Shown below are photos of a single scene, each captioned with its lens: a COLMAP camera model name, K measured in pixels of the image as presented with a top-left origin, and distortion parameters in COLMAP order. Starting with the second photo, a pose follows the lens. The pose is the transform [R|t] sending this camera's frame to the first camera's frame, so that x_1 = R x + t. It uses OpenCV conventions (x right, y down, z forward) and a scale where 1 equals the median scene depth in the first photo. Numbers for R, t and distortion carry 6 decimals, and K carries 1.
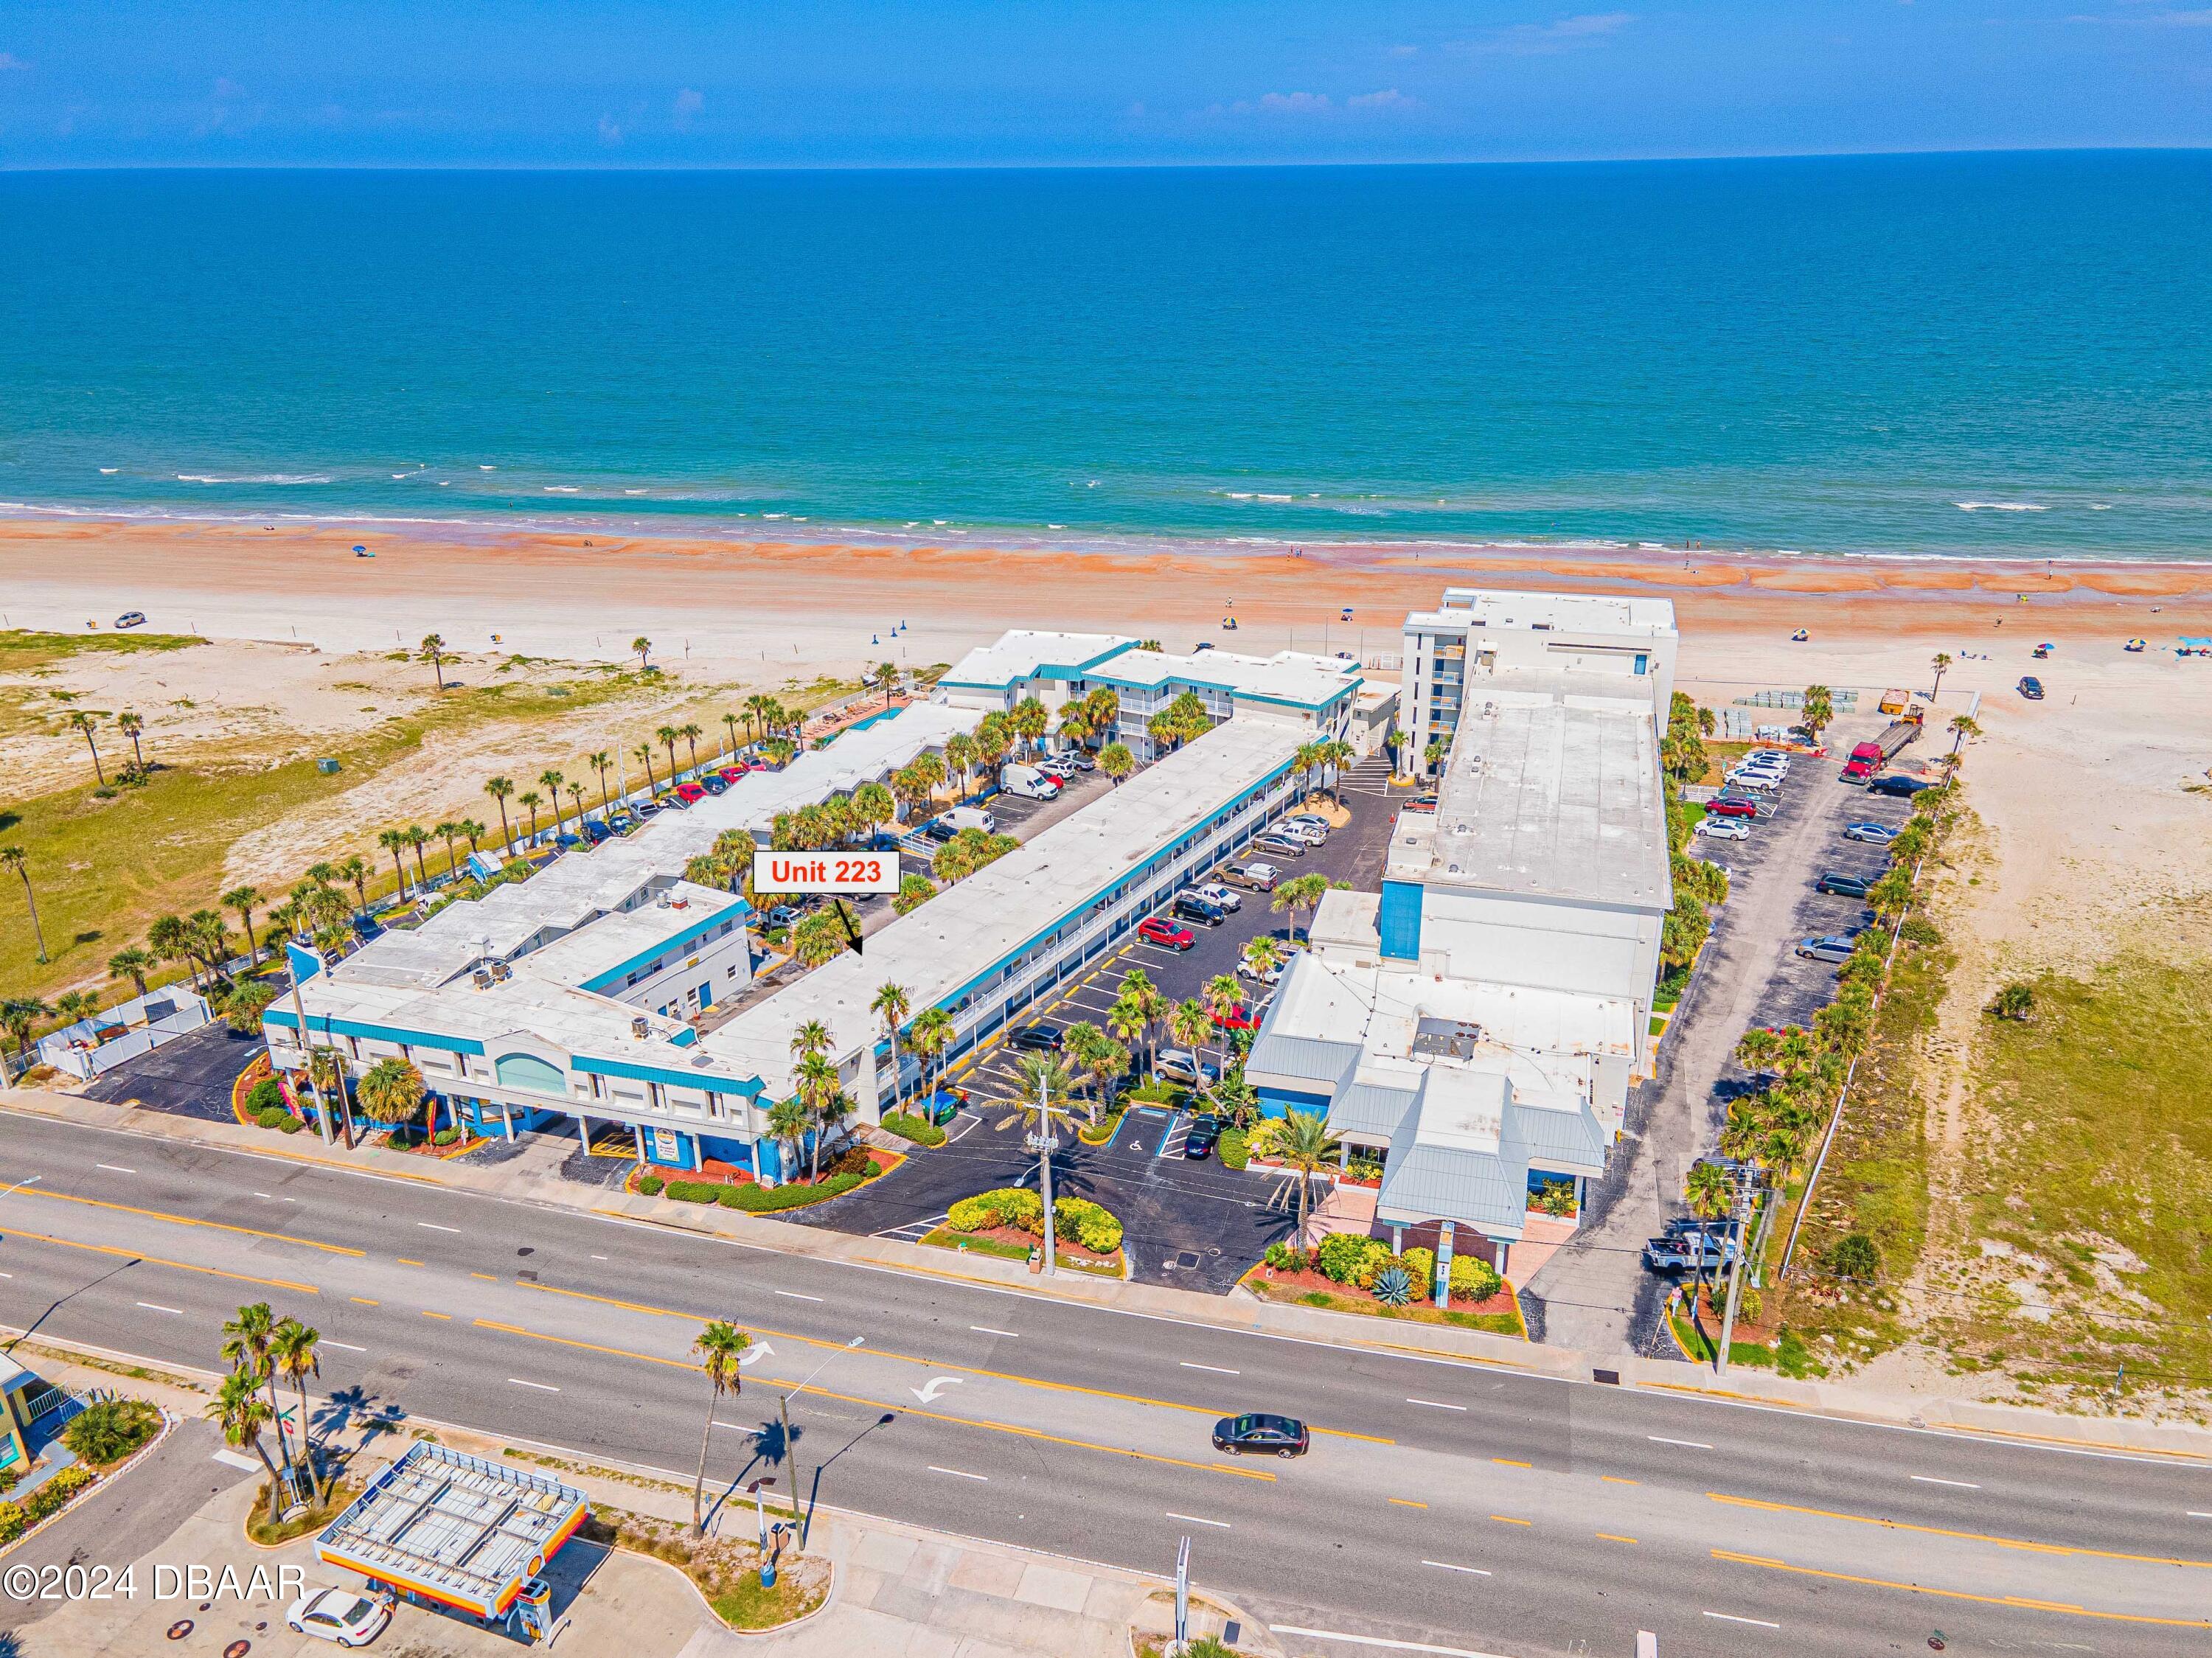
lens RADIAL K [[1568.9, 0, 1120.3], [0, 1568.9, 834.6], [0, 0, 1]] dist [0.031182, 0.003624]
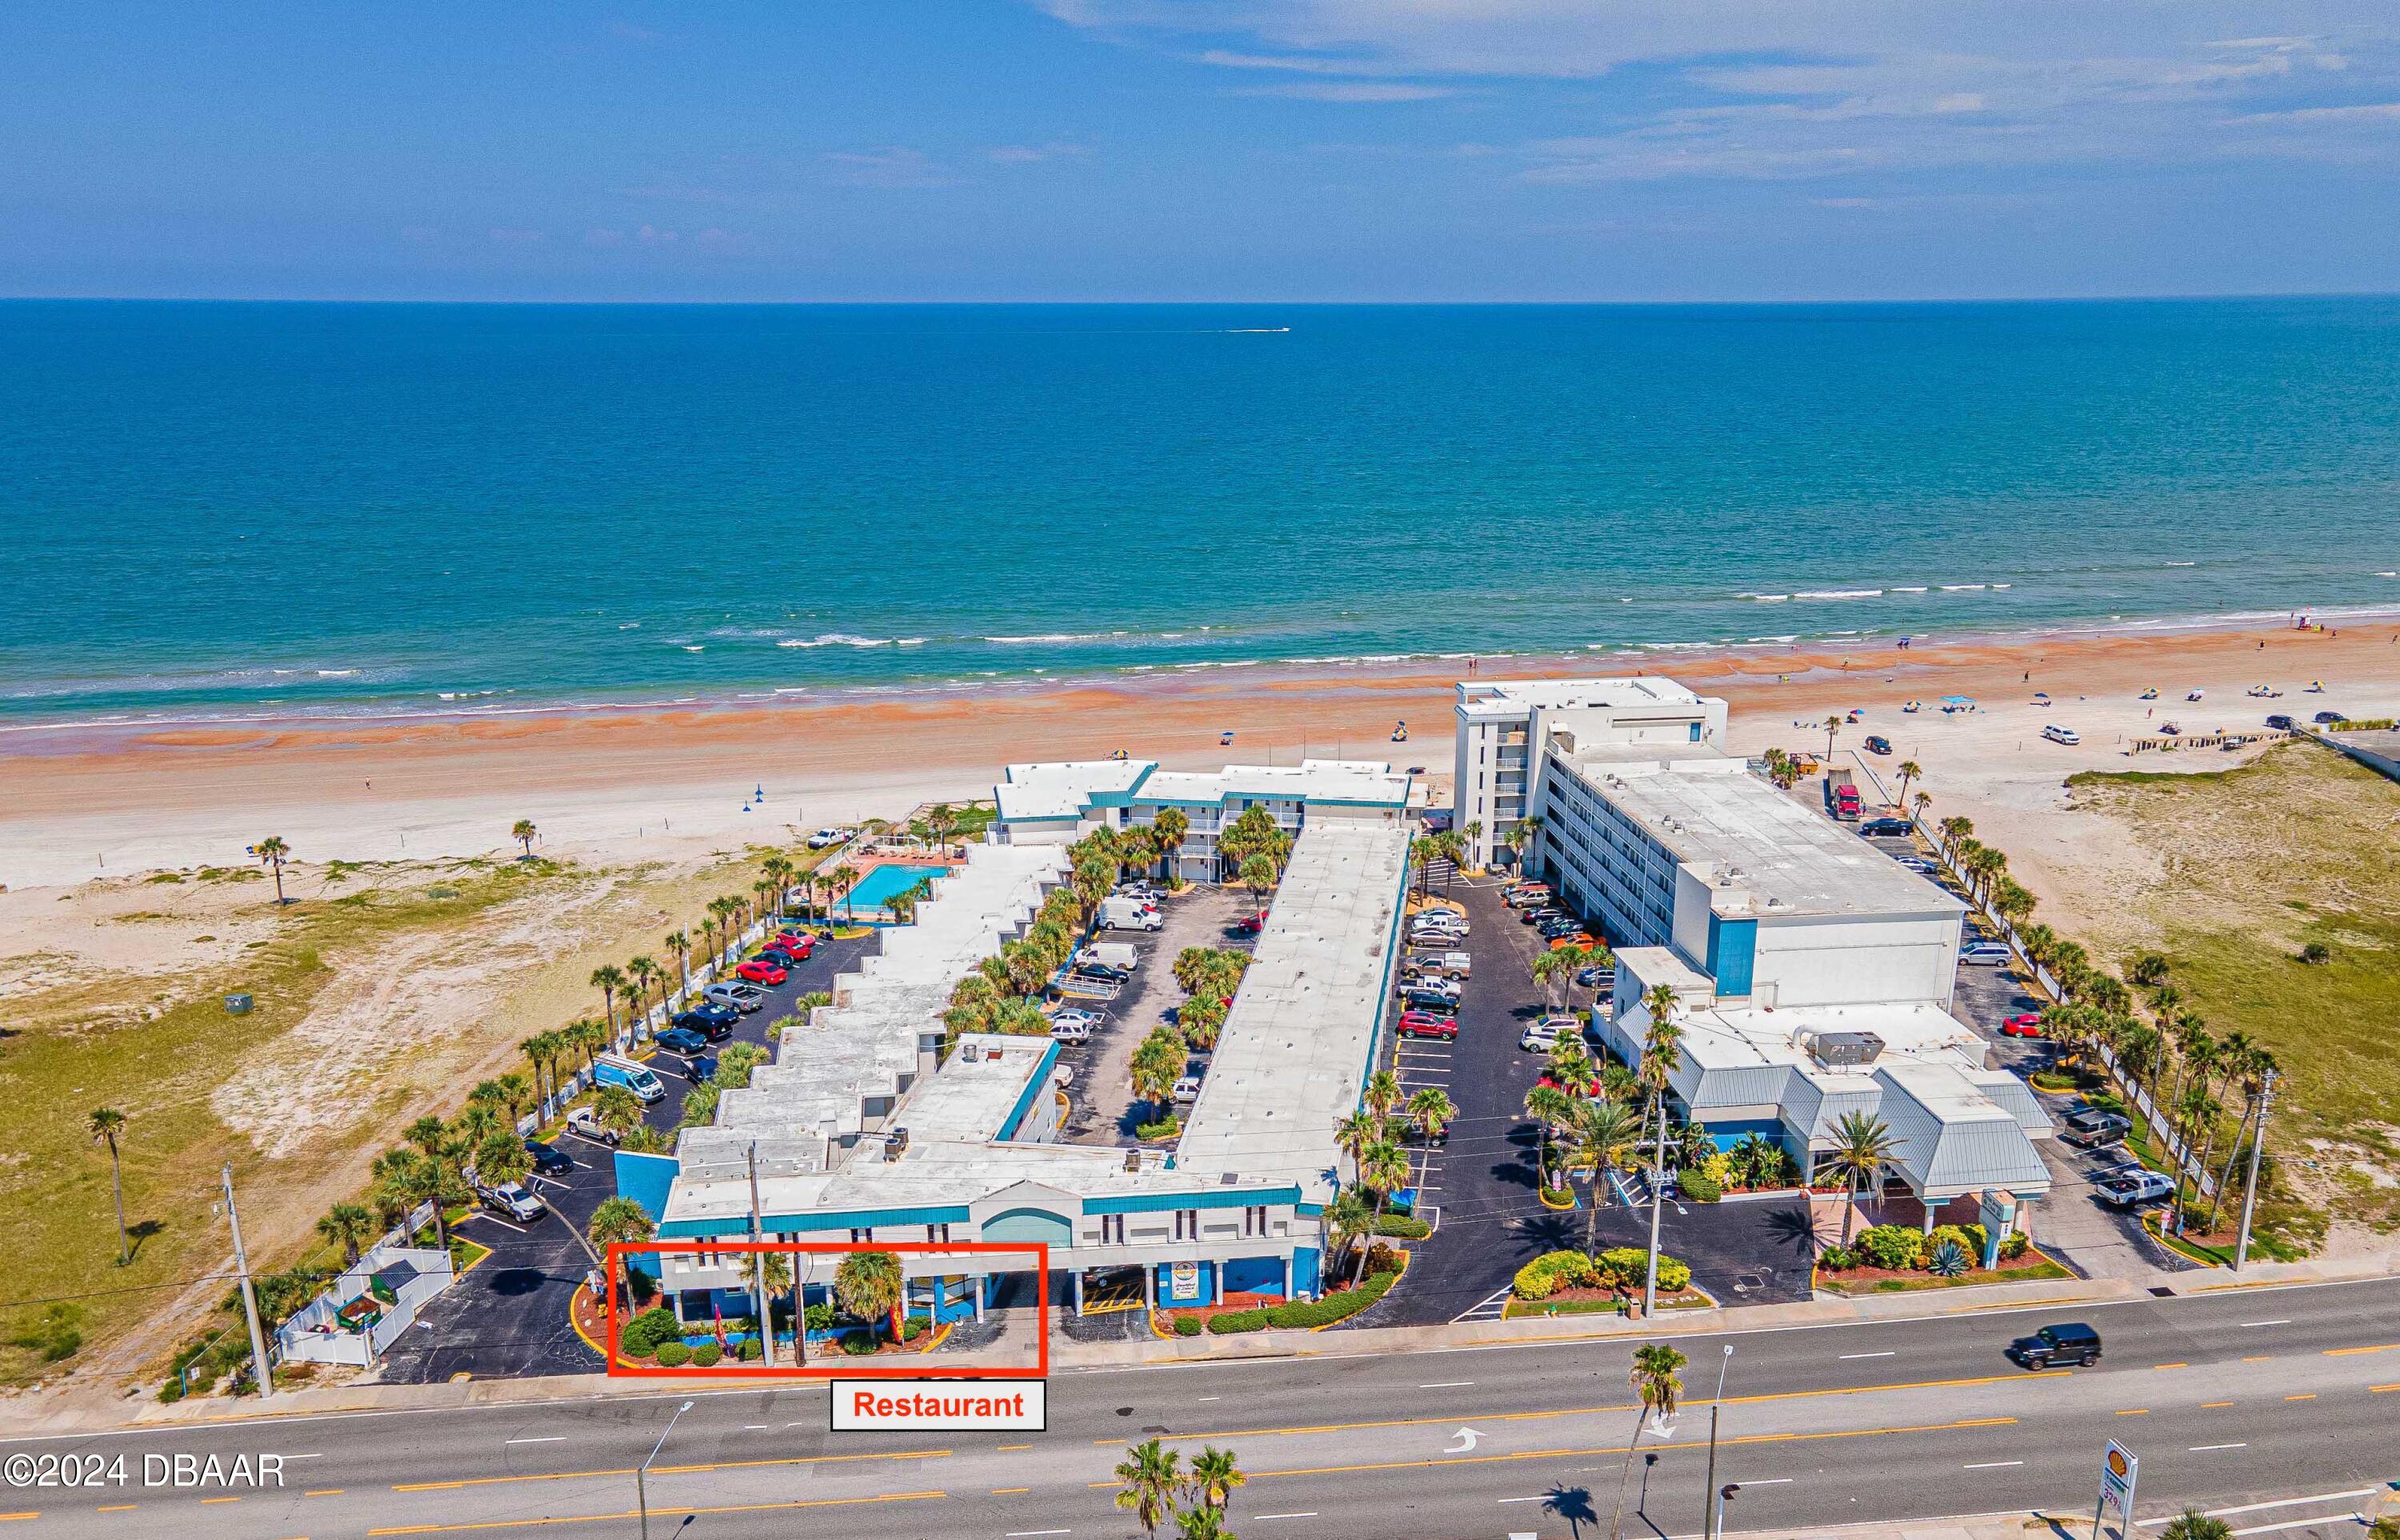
lens RADIAL K [[1798.1, 0, 1200.5], [0, 1798.1, 897.6], [0, 0, 1]] dist [0.036181, 0.004818]
pose [[0.930020, -0.110552, 0.350486, -0.492969], [0.139166, 0.988601, -0.057448, 0.029625], [-0.340140, 0.102204, 0.934804, -0.005275]]
